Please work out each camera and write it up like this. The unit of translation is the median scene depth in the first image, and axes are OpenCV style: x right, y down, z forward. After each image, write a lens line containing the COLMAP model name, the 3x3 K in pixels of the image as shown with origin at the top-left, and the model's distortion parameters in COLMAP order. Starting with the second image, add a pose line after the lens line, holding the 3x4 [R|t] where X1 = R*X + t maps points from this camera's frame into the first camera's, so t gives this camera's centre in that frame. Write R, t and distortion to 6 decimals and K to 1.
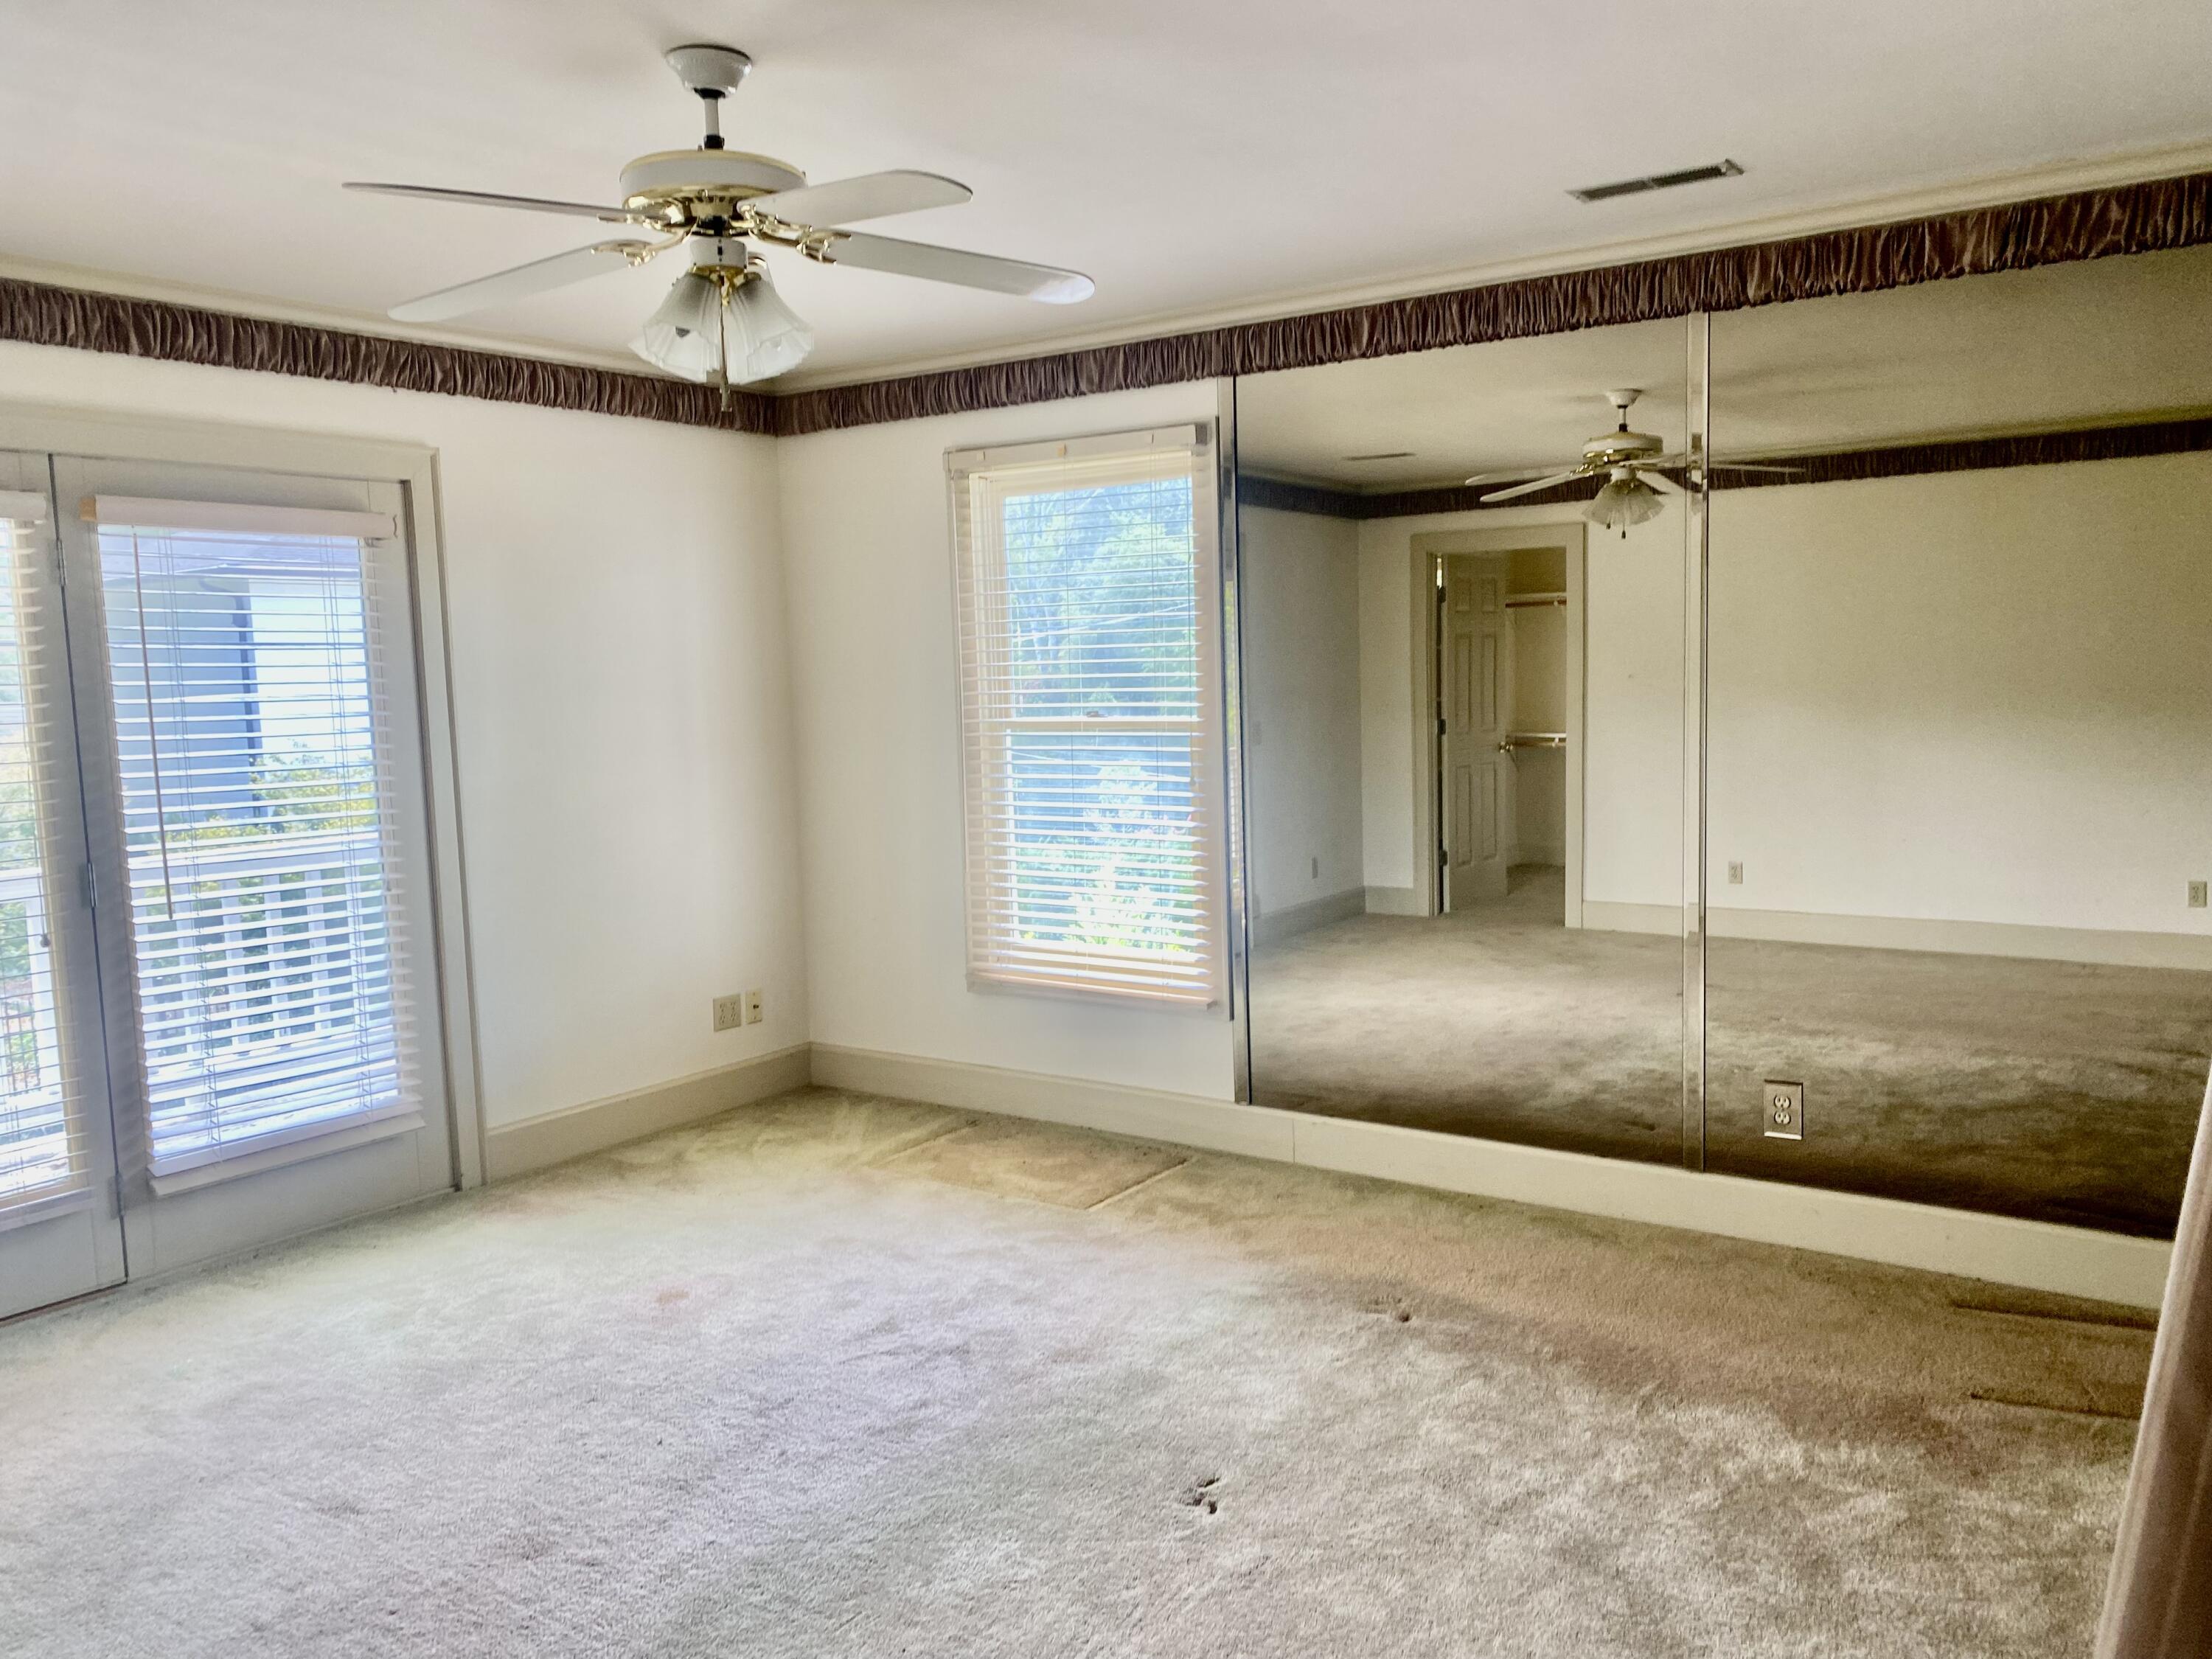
lens RADIAL K [[1691.4, 0, 1129.4], [0, 1691.4, 830.0], [0, 0, 1]] dist [0.029269, -0.021128]
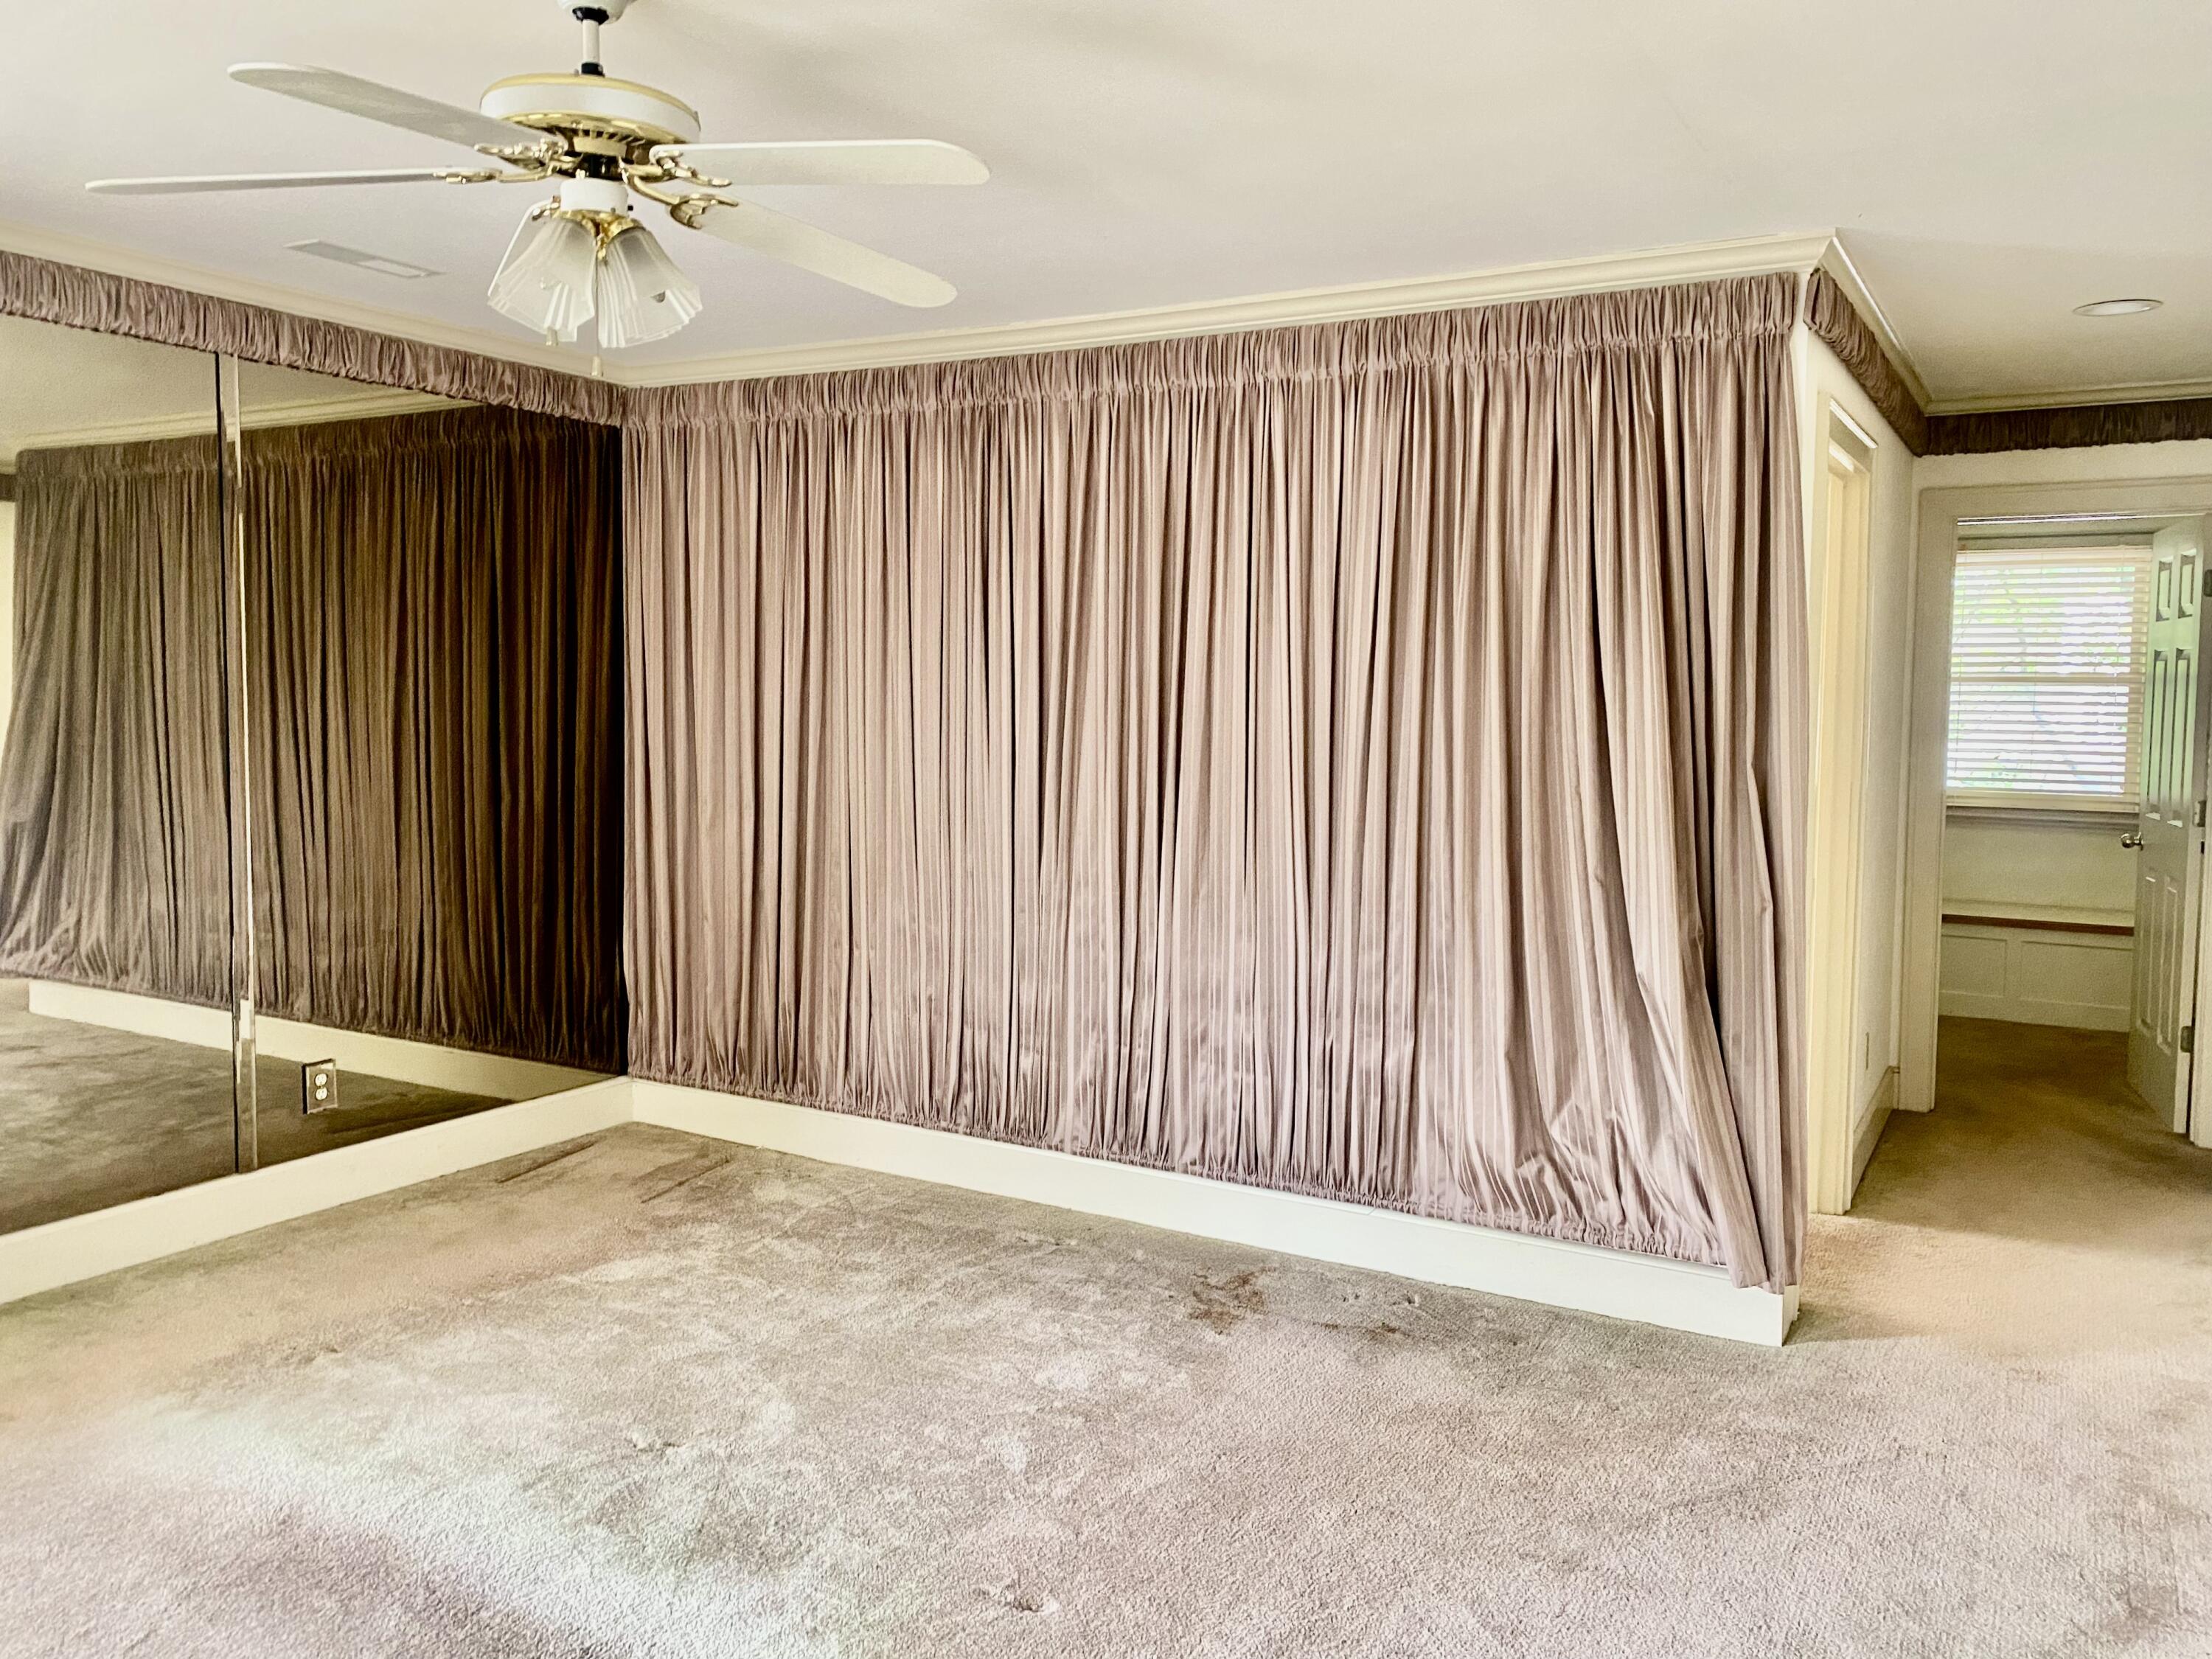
lens RADIAL K [[1691.4, 0, 1098.9], [0, 1691.4, 828.9], [0, 0, 1]] dist [0.029269, -0.021128]
pose [[-0.053838, -0.064371, 0.996473, -0.669859], [0.091680, 0.993386, 0.069125, -0.028275], [-0.994332, 0.095079, -0.047581, 0.489366]]
